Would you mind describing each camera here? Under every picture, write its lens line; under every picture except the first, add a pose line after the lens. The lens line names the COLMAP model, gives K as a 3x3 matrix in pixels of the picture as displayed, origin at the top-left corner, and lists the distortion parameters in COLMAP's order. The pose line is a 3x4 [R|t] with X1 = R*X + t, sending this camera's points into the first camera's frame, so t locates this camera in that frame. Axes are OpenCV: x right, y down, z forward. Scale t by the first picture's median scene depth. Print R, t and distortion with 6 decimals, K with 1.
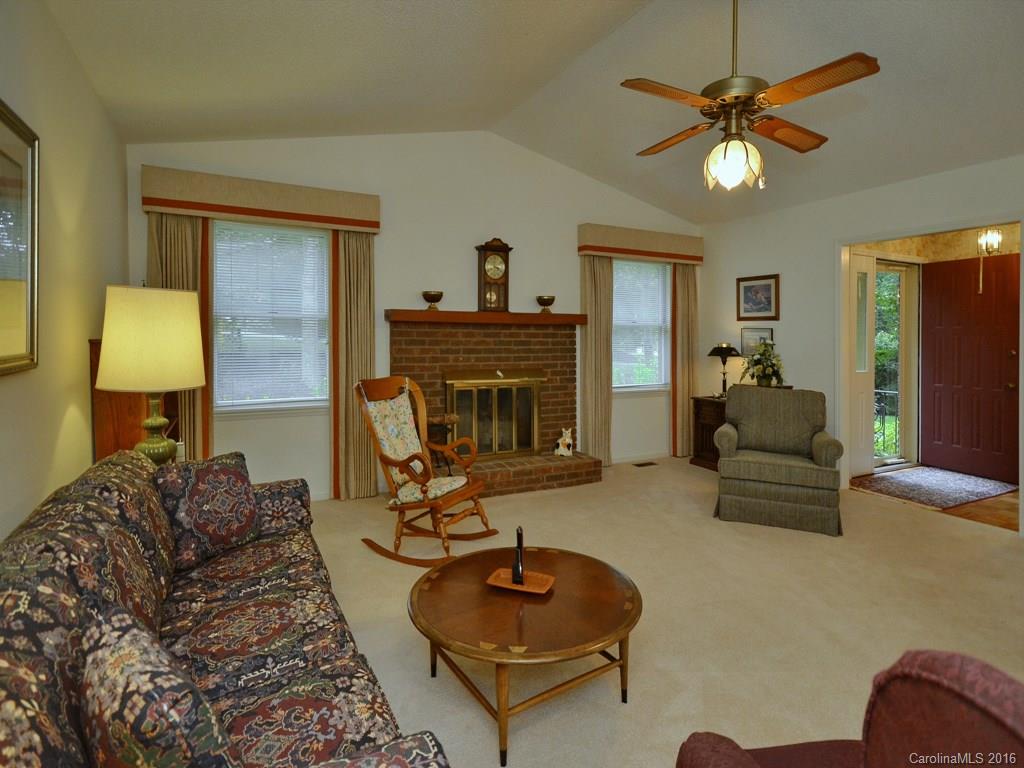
lens RADIAL K [[544.4, 0, 512.2], [0, 544.4, 345.5], [0, 0, 1]] dist [-0.000160, 0.000098]
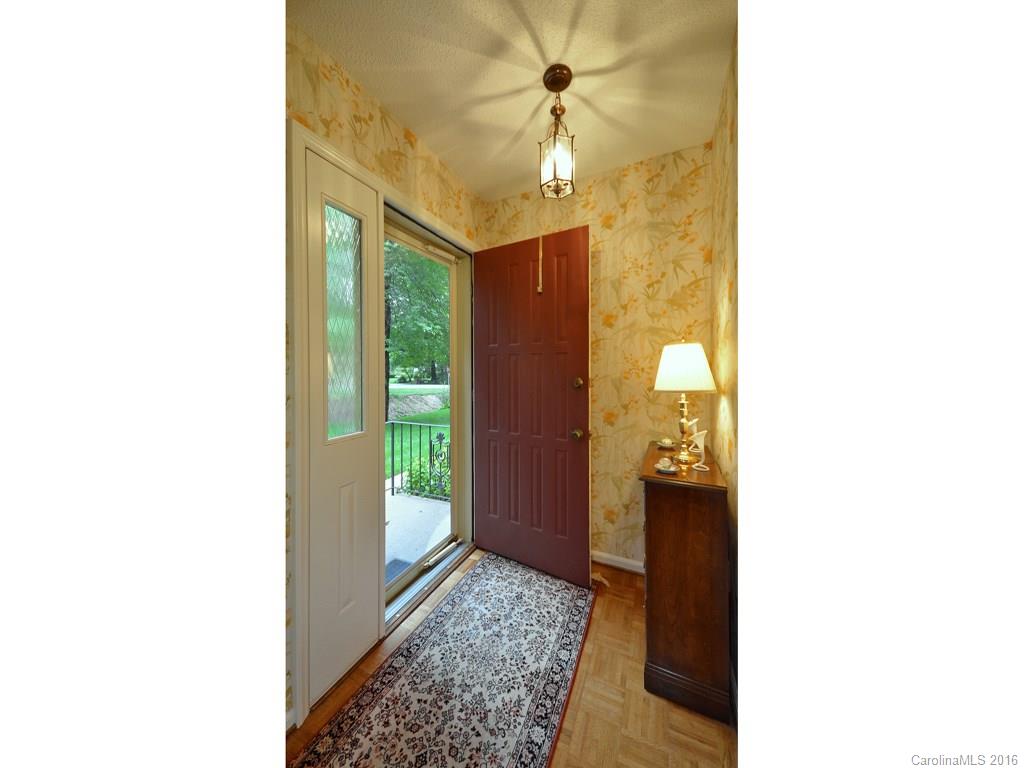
lens RADIAL K [[469.0, 0, 513.8], [0, 469.0, 361.6], [0, 0, 1]] dist [0.001346, 0.000104]
pose [[0.782039, -0.009721, 0.623154, 0.458072], [0.012705, 0.999919, -0.000346, -0.010884], [-0.623100, 0.008187, 0.782099, 0.548920]]
